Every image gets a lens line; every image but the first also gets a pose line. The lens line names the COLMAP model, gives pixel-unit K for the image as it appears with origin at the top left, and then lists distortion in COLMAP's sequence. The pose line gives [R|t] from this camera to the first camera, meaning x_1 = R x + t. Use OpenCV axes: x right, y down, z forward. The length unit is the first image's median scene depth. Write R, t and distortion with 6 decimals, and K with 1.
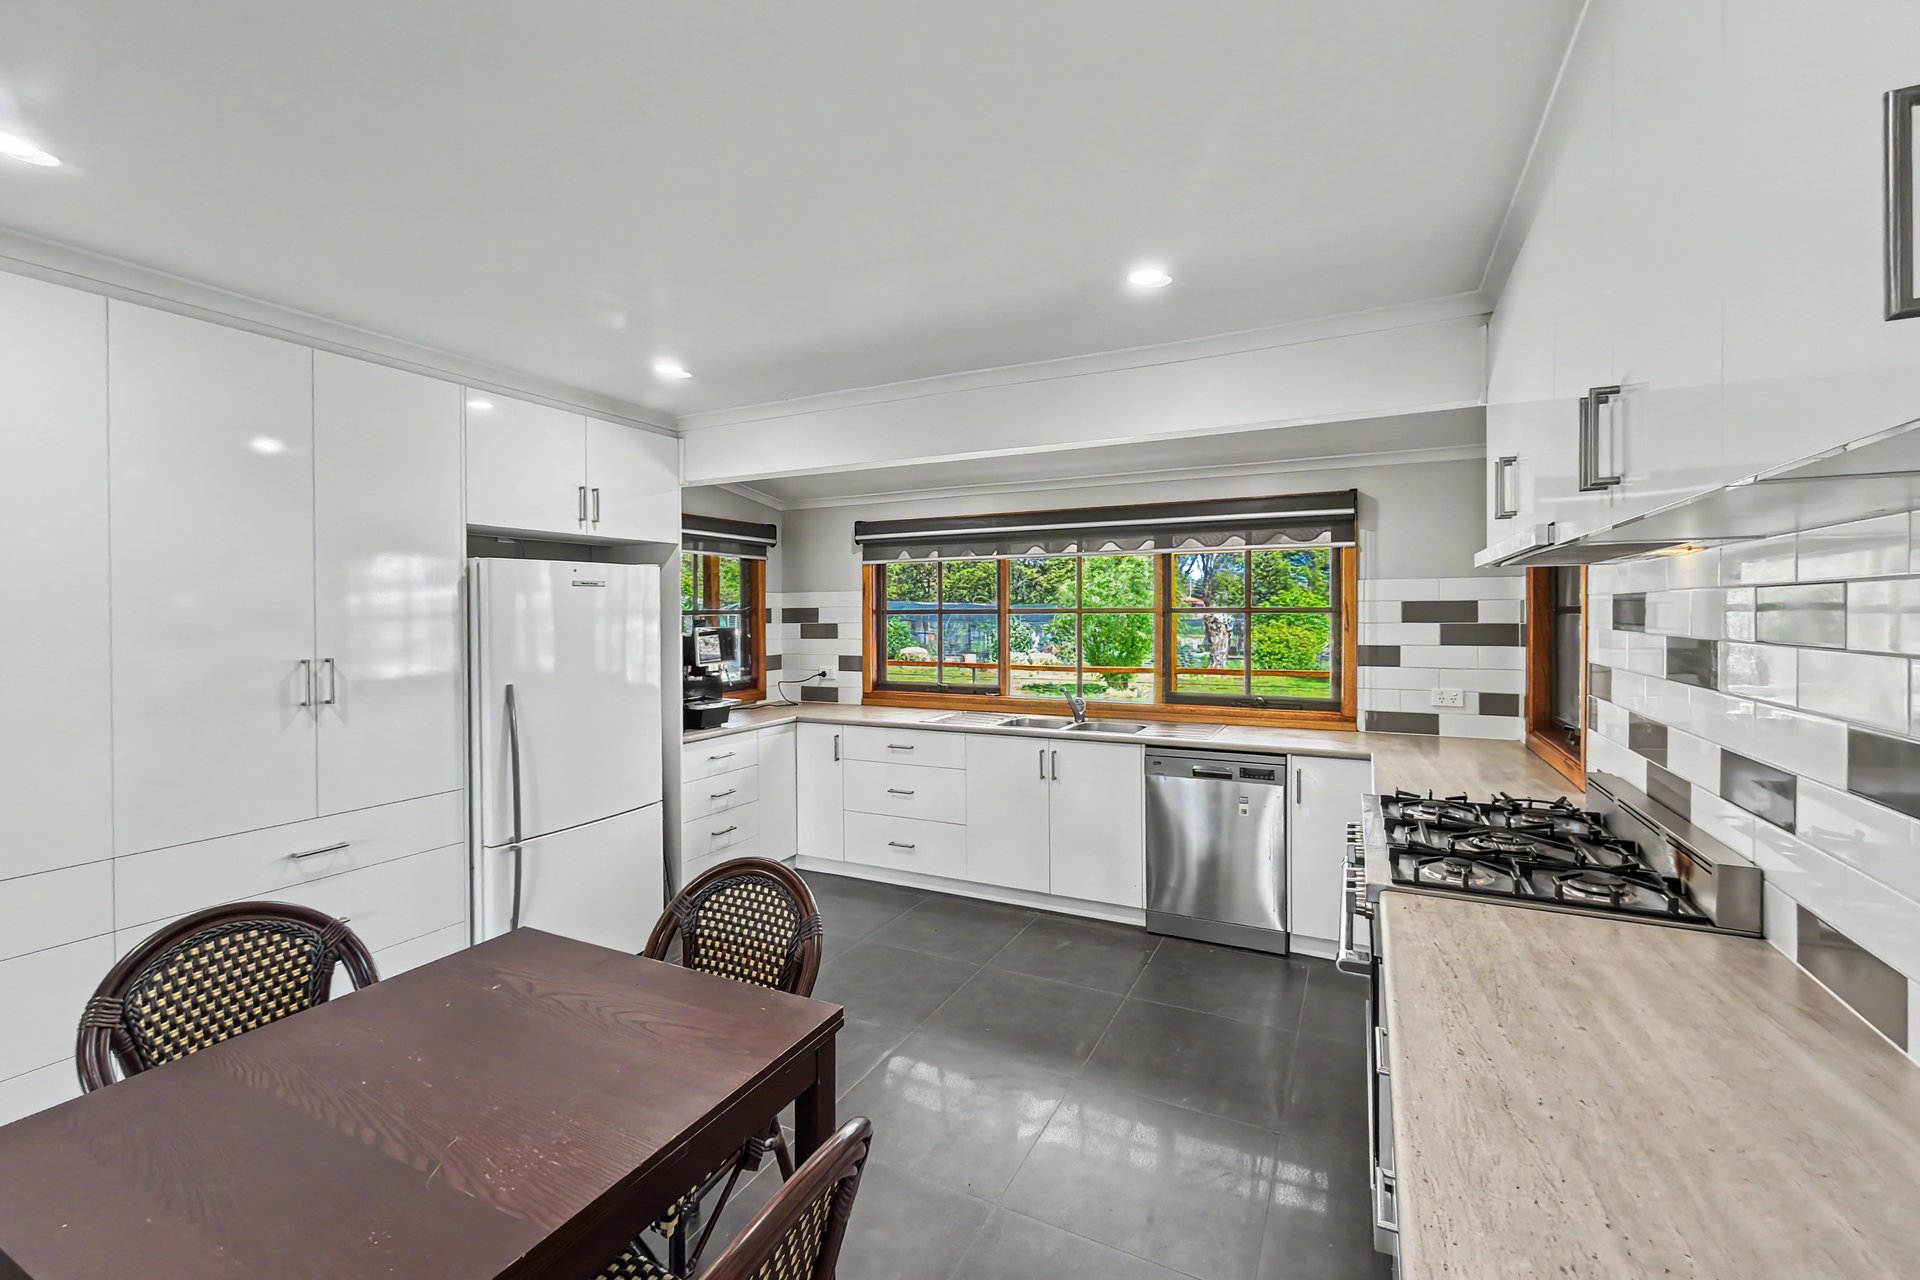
lens RADIAL K [[806.4, 0, 957.9], [0, 806.4, 620.5], [0, 0, 1]] dist [0.000788, 0.000085]
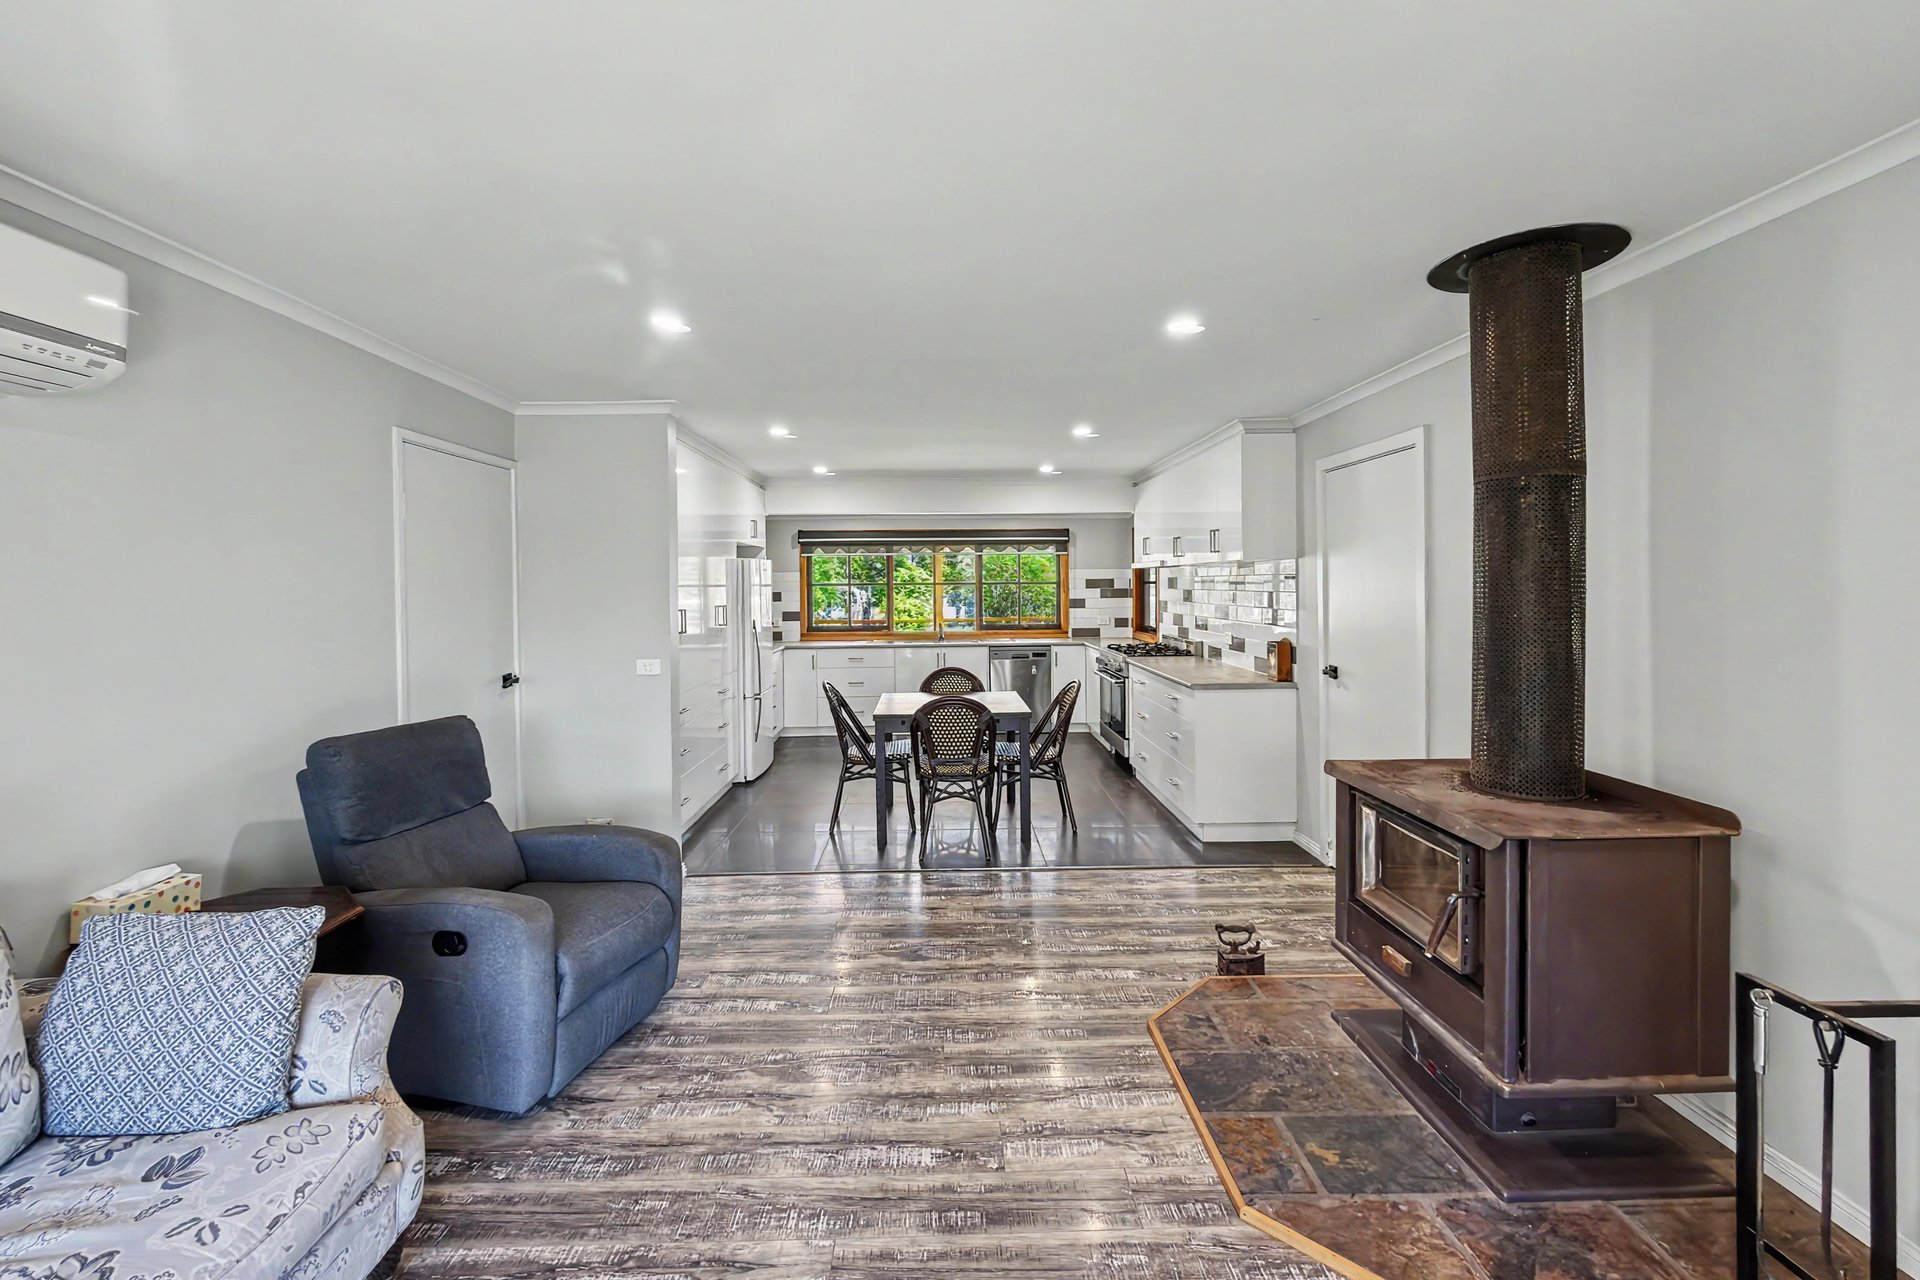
lens RADIAL K [[824.7, 0, 960.6], [0, 824.7, 593.8], [0, 0, 1]] dist [0.000081, 0.000000]
pose [[0.880265, -0.007676, 0.474420, -0.843091], [0.009100, 0.999958, -0.000705, 0.015725], [-0.474394, 0.004937, 0.880299, -0.857486]]
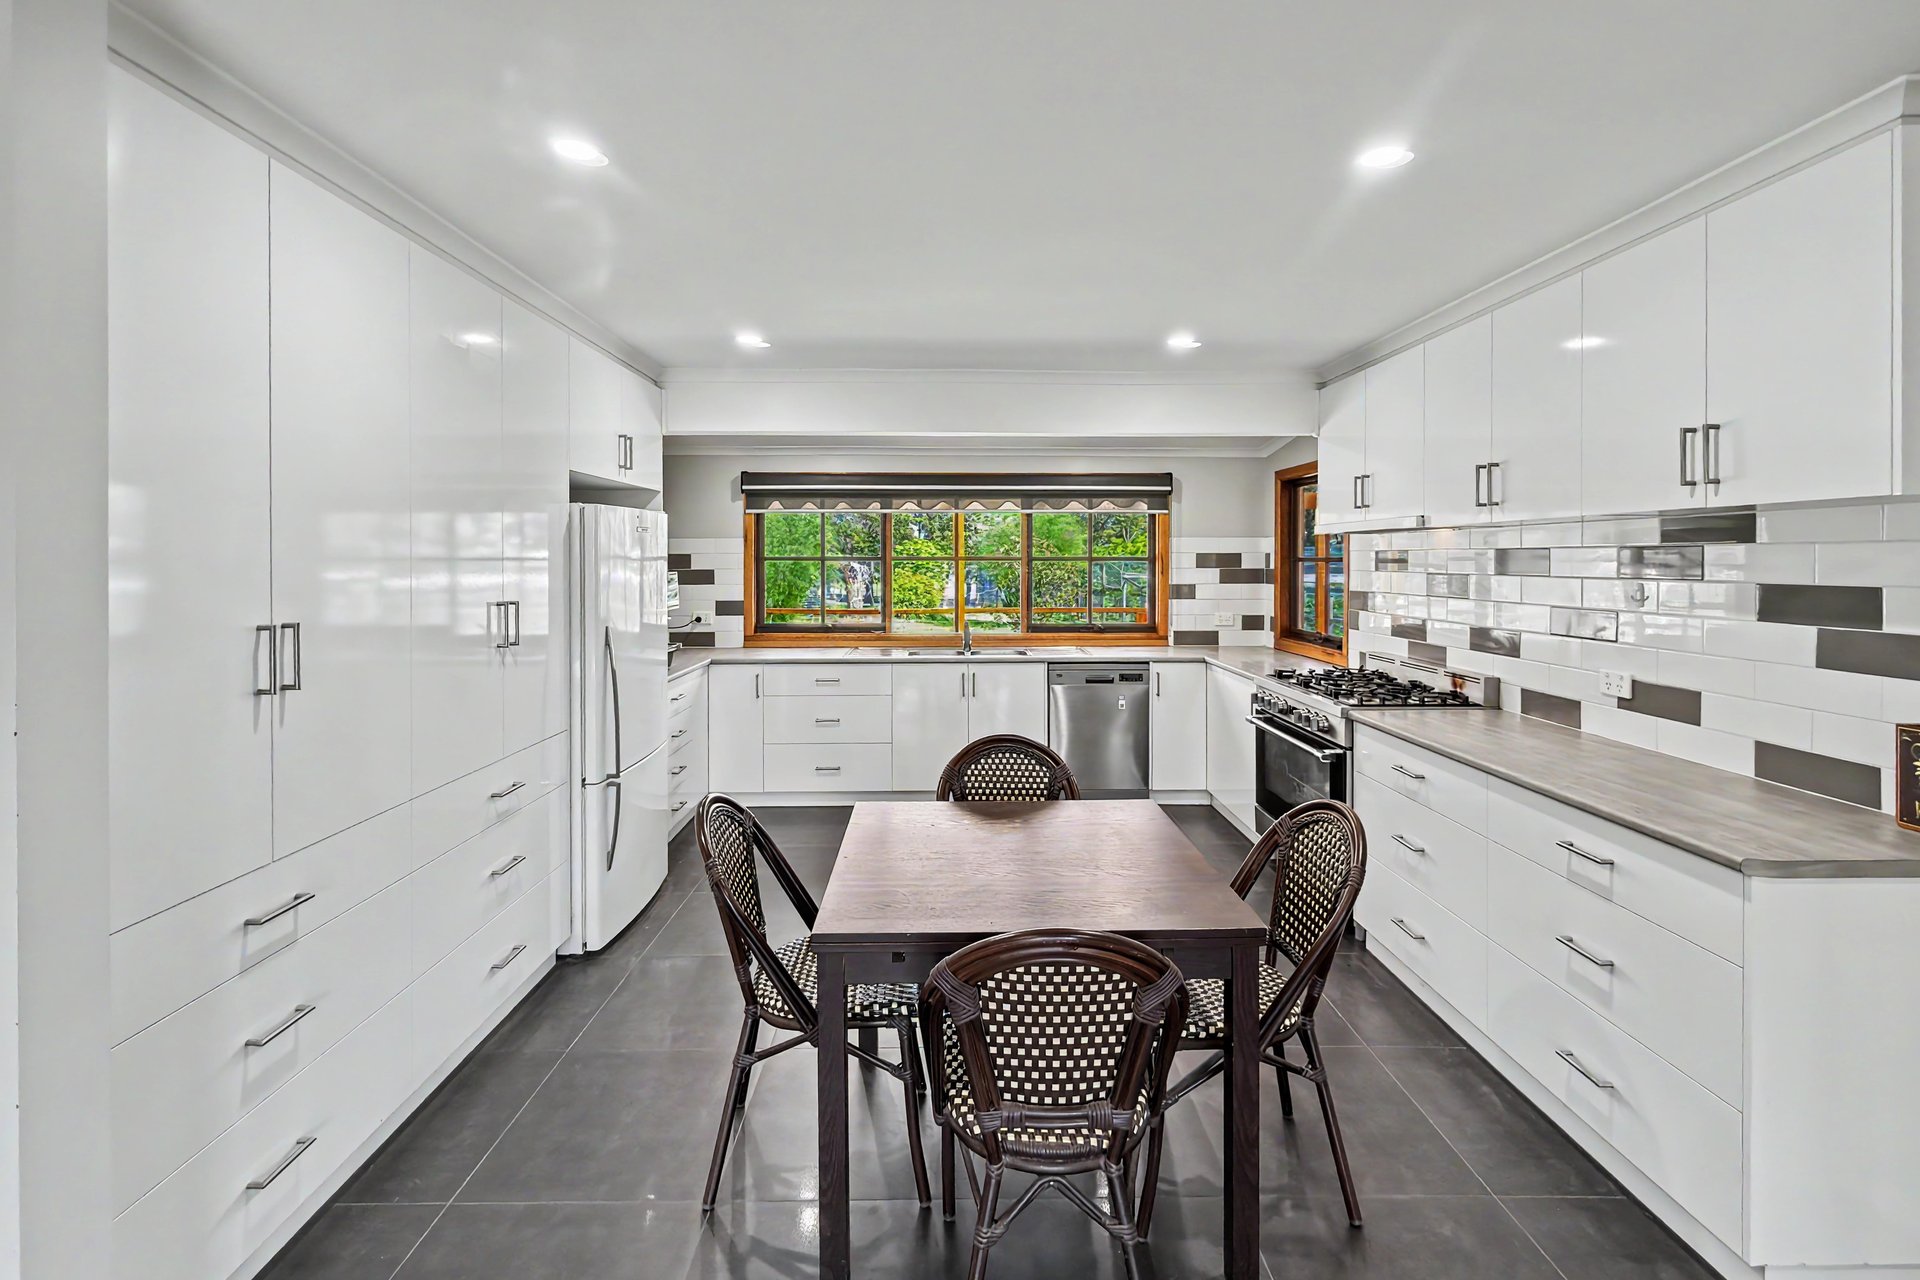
lens RADIAL K [[847.6, 0, 958.9], [0, 847.6, 566.9], [0, 0, 1]] dist [-0.000562, 0.000001]
pose [[0.885546, 0.001487, 0.464550, -0.510808], [0.000050, 0.999995, -0.003296, 0.005362], [-0.464552, 0.002942, 0.885541, -0.133416]]
